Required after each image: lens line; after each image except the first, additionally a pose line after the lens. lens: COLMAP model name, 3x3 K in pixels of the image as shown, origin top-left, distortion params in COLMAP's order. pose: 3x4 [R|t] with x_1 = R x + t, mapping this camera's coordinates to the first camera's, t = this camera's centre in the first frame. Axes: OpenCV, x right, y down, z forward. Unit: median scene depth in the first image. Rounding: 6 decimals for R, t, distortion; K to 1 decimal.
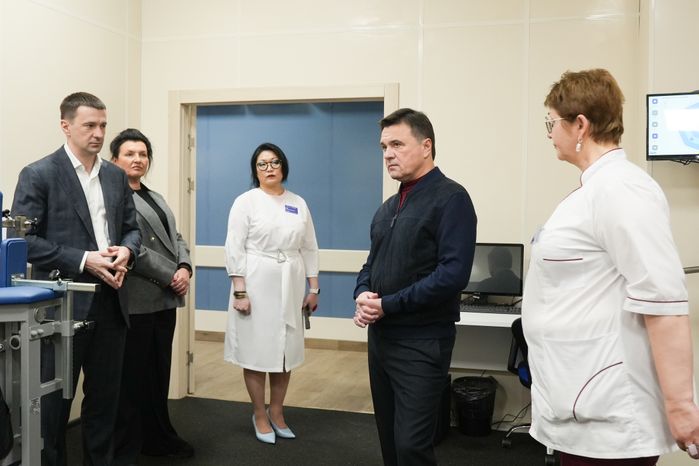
lens RADIAL K [[679.2, 0, 349.5], [0, 679.2, 233.0], [0, 0, 1]] dist [0.040602, 0.000579]
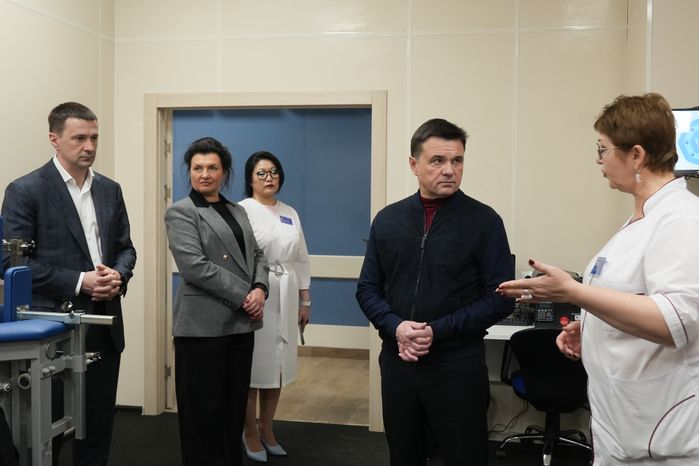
lens RADIAL K [[679.2, 0, 349.5], [0, 679.2, 233.0], [0, 0, 1]] dist [0.040602, 0.000579]
pose [[0.996806, -0.005751, 0.079653, -0.089031], [0.005038, 0.999946, 0.009143, -0.033828], [-0.079701, -0.008713, 0.996781, 0.032120]]
